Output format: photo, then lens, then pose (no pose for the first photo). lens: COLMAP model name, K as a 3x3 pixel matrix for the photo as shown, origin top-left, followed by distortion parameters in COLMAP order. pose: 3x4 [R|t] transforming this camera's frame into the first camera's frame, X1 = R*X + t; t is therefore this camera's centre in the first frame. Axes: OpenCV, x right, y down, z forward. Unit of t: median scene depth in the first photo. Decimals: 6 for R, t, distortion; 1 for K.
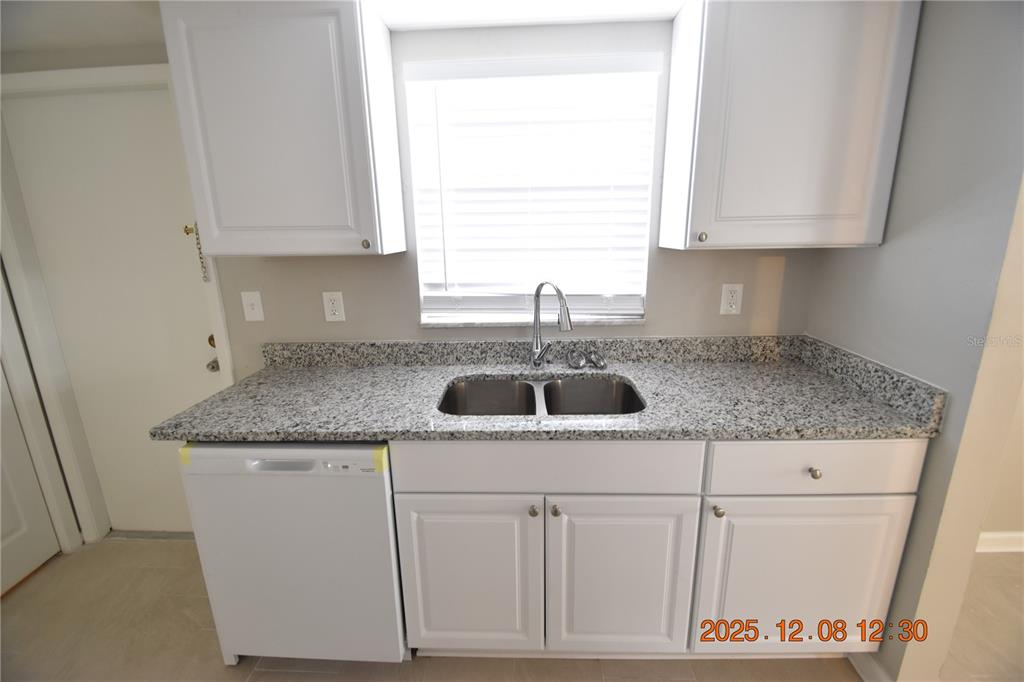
lens RADIAL K [[456.5, 0, 510.9], [0, 456.5, 344.1], [0, 0, 1]] dist [-0.000367, -0.000667]
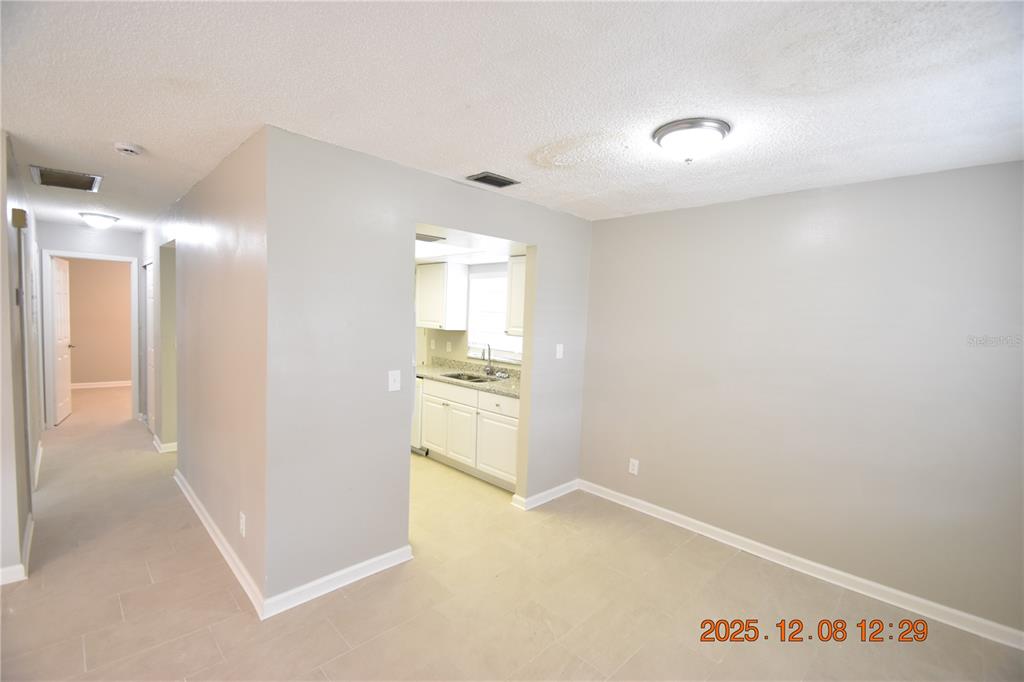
lens RADIAL K [[456.5, 0, 510.9], [0, 456.5, 344.1], [0, 0, 1]] dist [-0.000367, -0.000667]
pose [[0.720733, 0.093968, -0.686814, 2.019654], [-0.227529, 0.967948, -0.106335, 0.131034], [0.654808, 0.232910, 0.719013, -0.925442]]
